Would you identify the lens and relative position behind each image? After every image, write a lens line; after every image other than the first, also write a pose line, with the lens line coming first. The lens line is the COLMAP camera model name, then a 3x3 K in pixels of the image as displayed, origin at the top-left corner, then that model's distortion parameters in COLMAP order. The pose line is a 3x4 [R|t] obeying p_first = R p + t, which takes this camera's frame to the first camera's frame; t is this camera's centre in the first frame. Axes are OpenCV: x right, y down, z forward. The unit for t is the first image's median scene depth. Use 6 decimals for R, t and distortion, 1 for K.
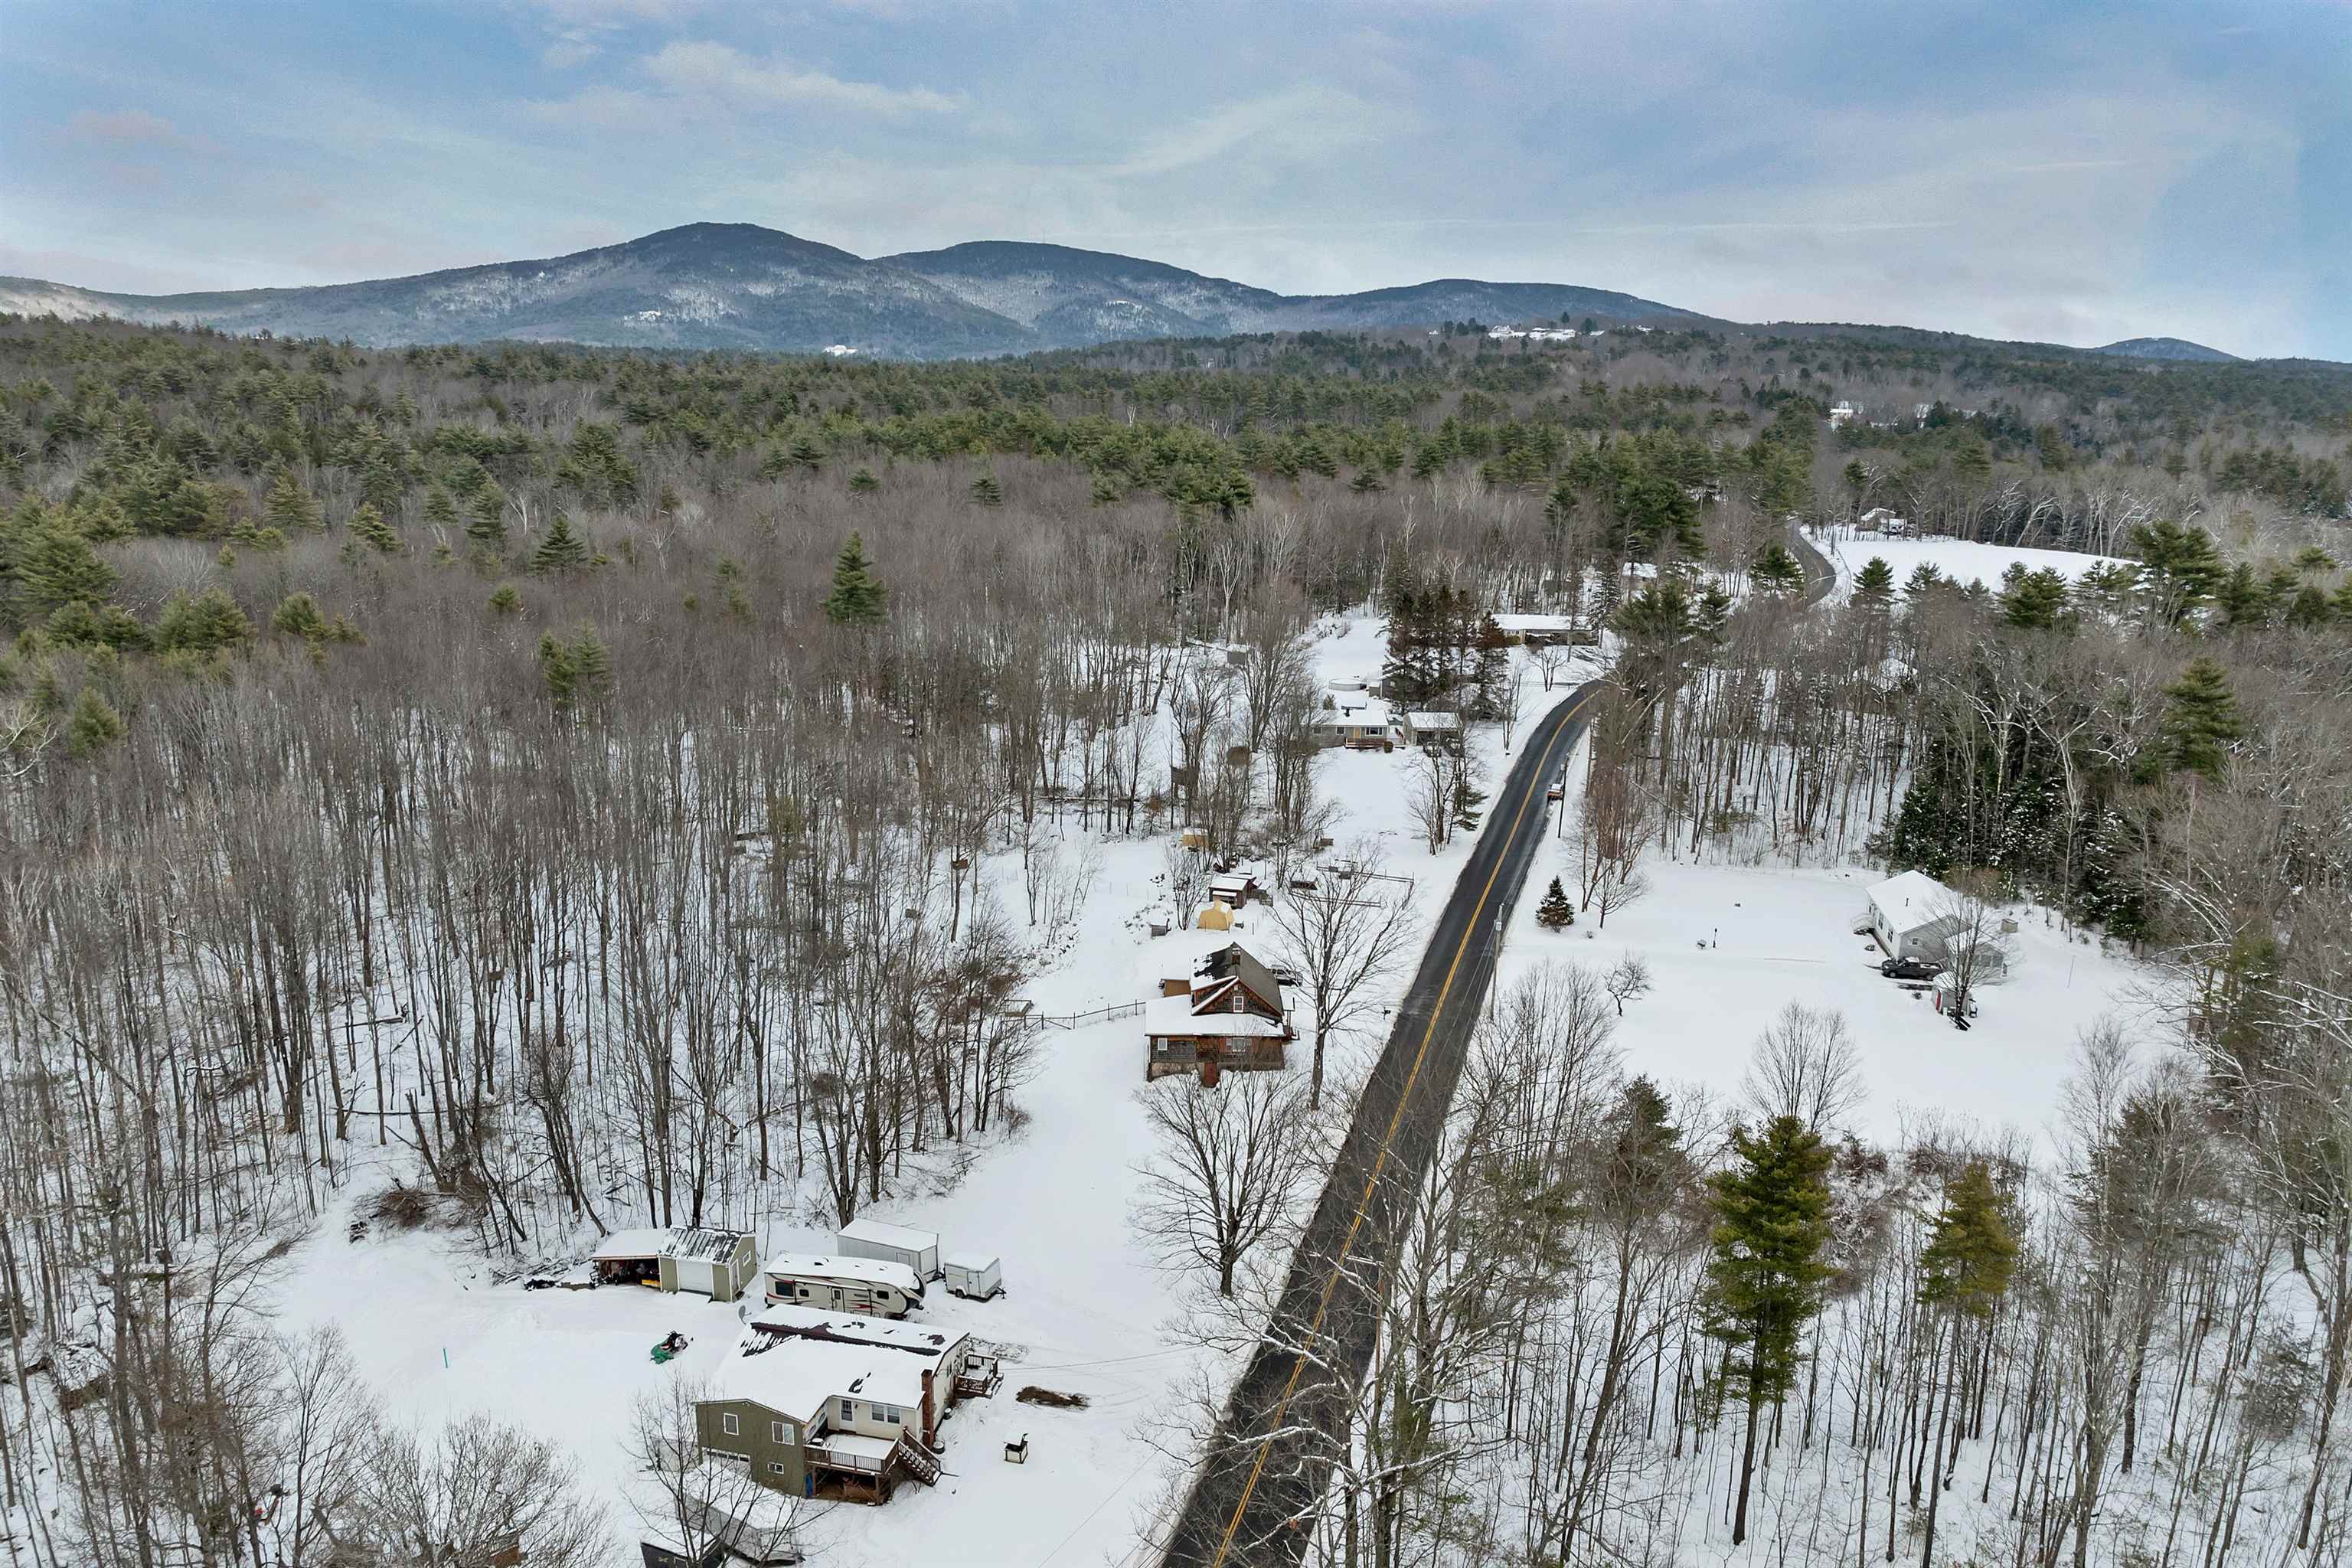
lens RADIAL K [[1715.7, 0, 1214.8], [0, 1715.7, 867.4], [0, 0, 1]] dist [-0.033040, -0.002190]
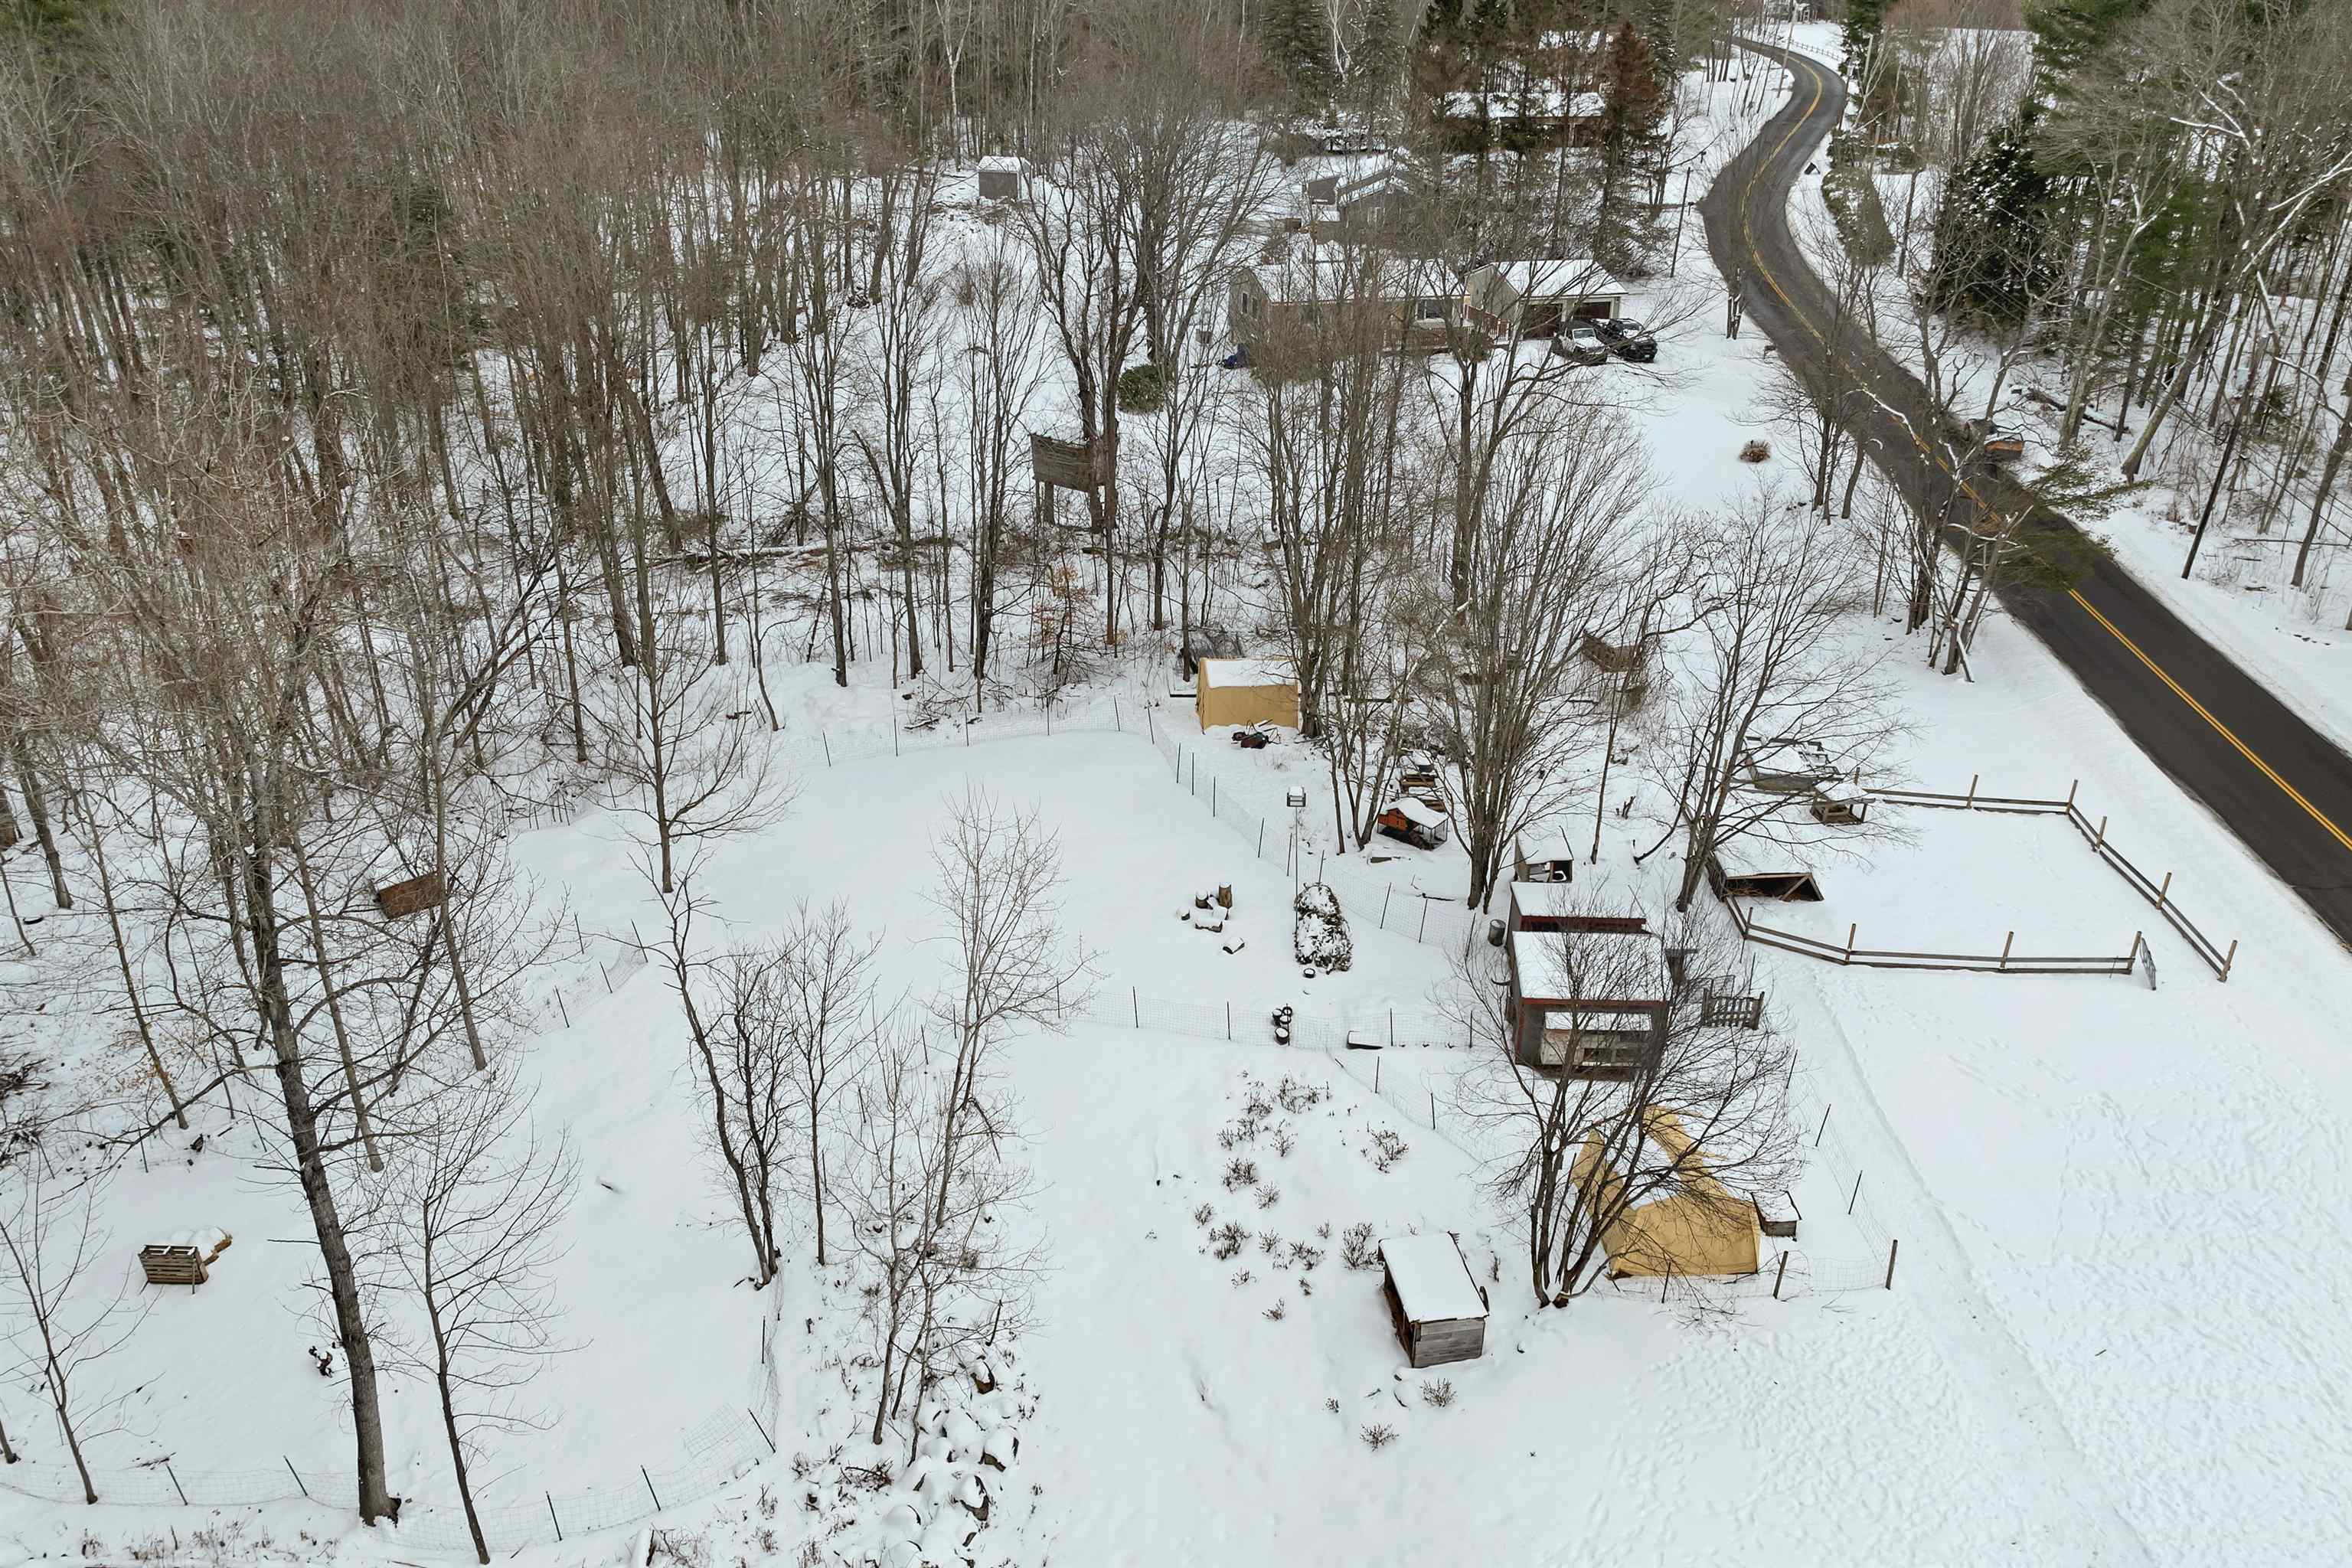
lens RADIAL K [[1715.7, 0, 1214.8], [0, 1715.7, 867.4], [0, 0, 1]] dist [-0.033040, -0.002190]
pose [[0.970830, -0.116125, 0.209774, -0.091047], [0.068078, 0.972388, 0.223221, -0.060903], [-0.229903, -0.202429, 0.951928, 0.802394]]
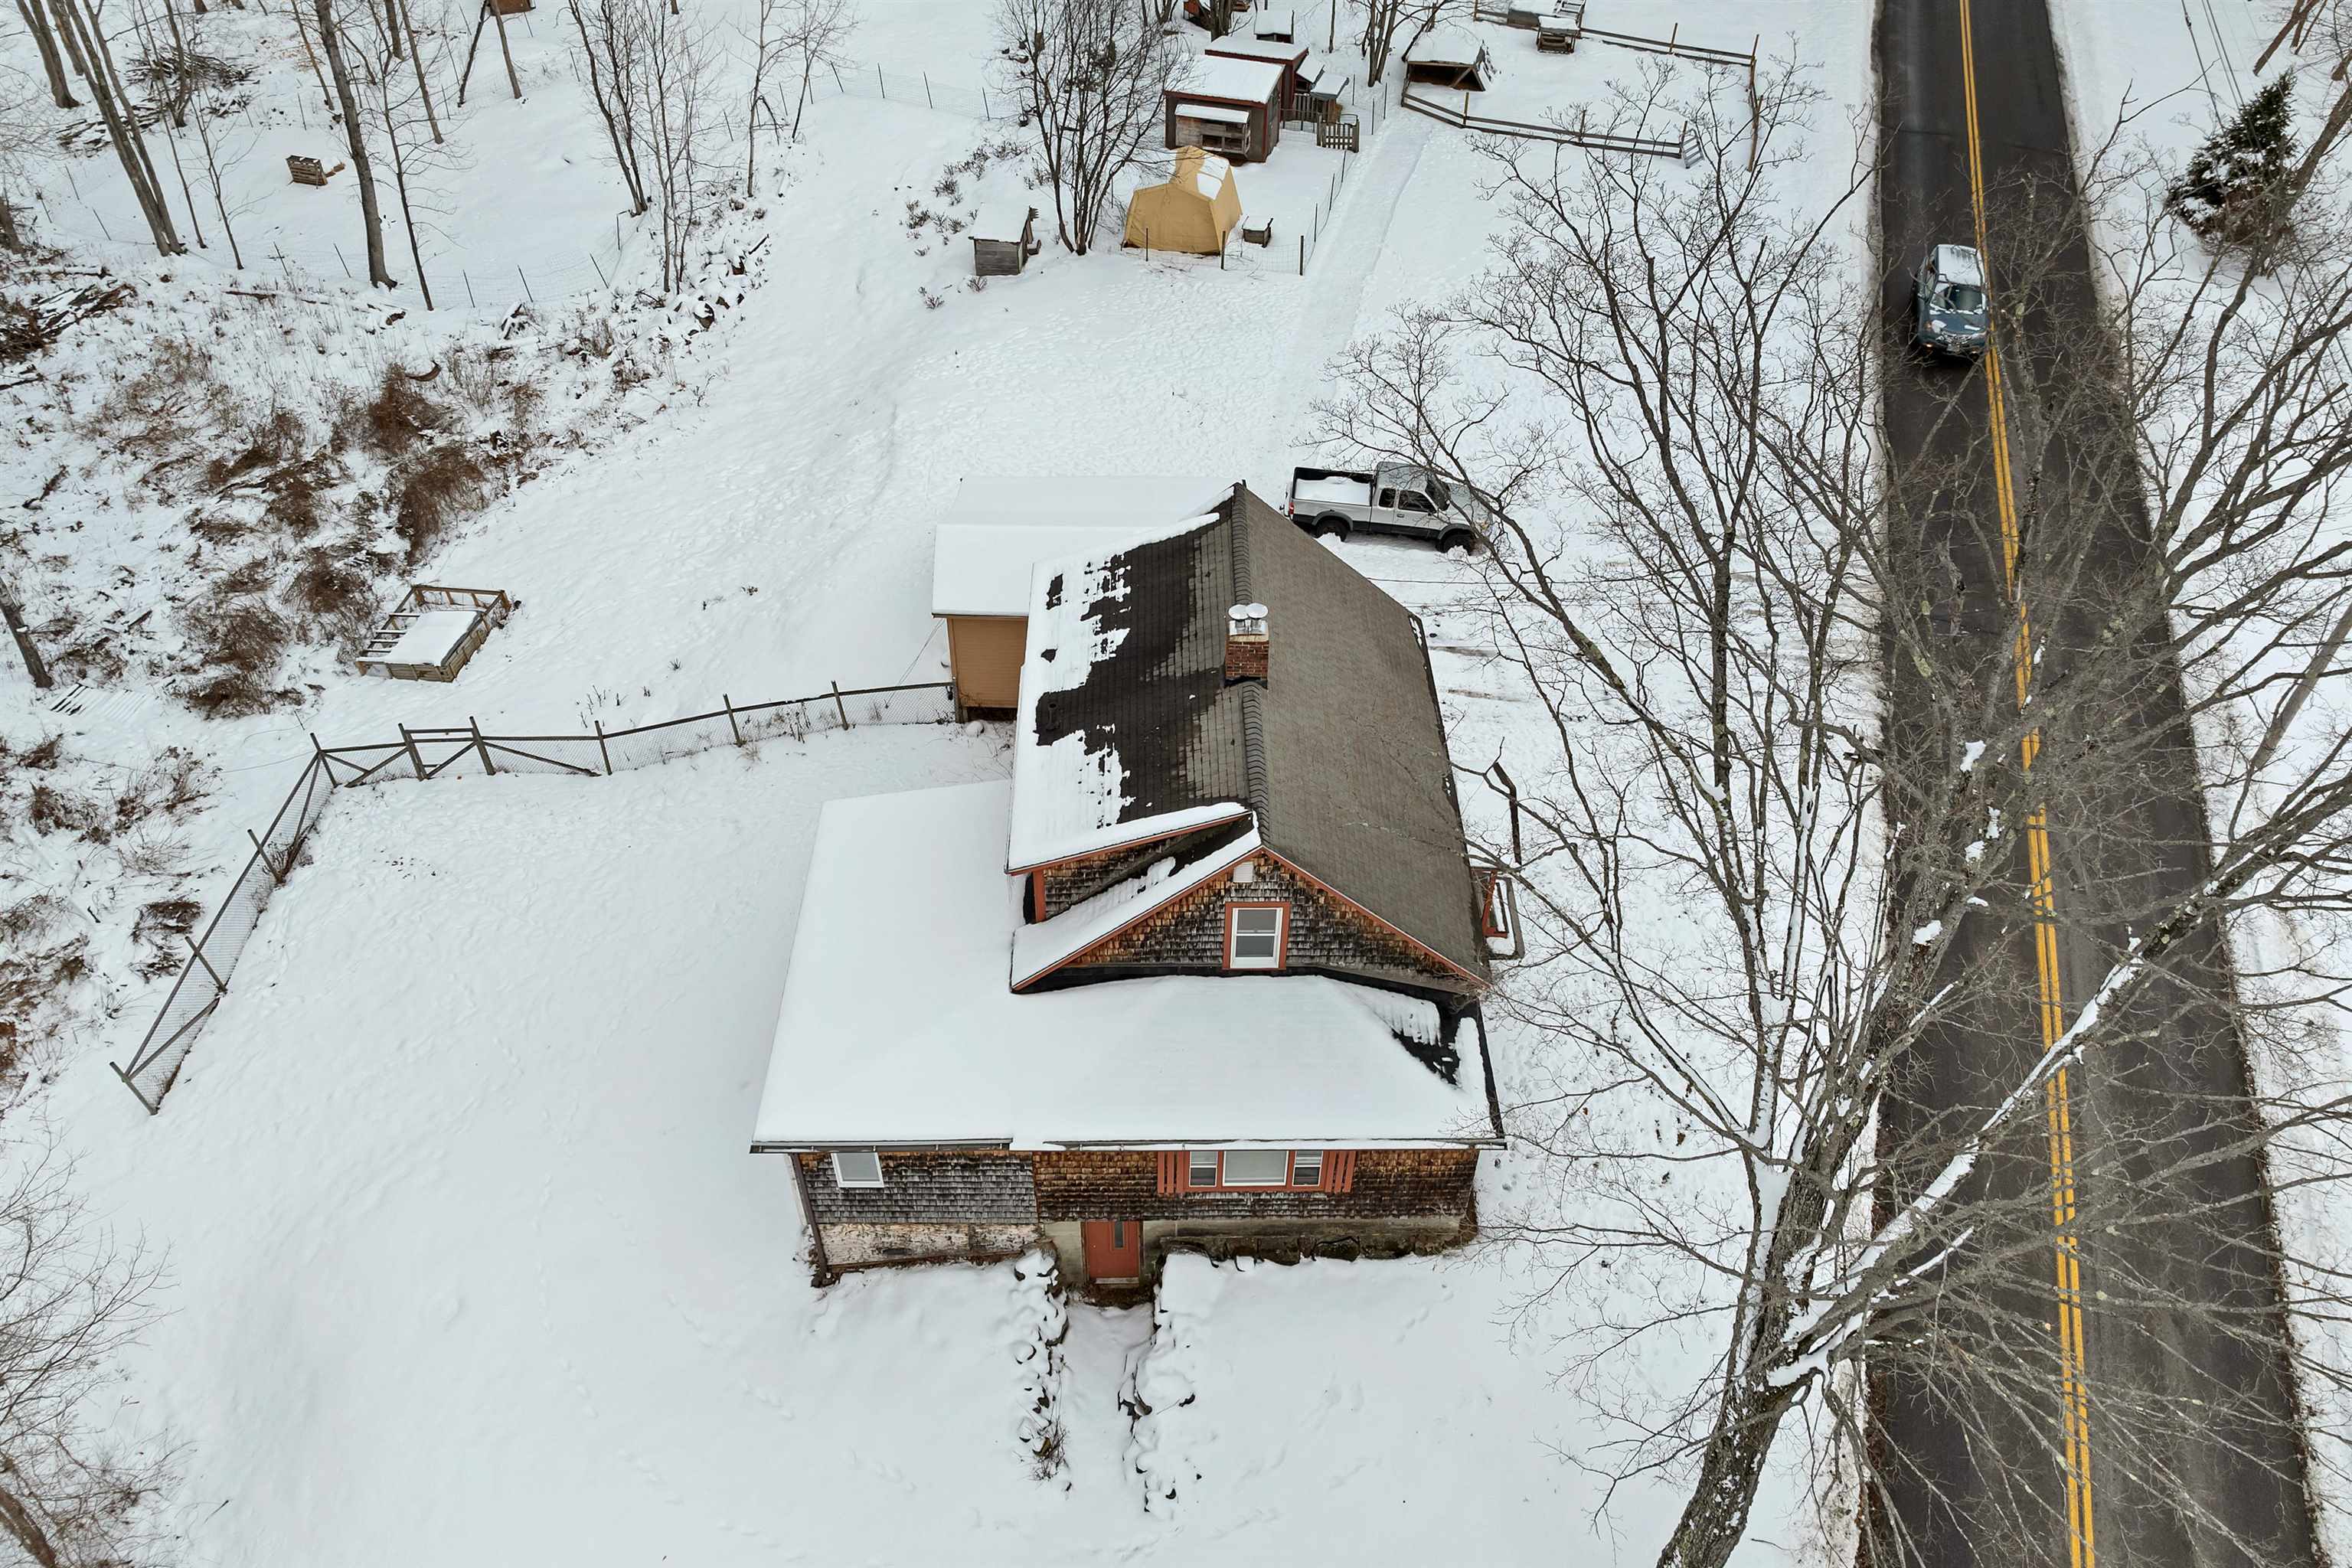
lens RADIAL K [[1715.7, 0, 1214.8], [0, 1715.7, 867.4], [0, 0, 1]] dist [-0.033040, -0.002190]
pose [[0.999928, 0.011517, 0.003357, 0.006768], [-0.011702, 0.874791, 0.484358, -0.016614], [0.002642, -0.484363, 0.874863, 0.655723]]
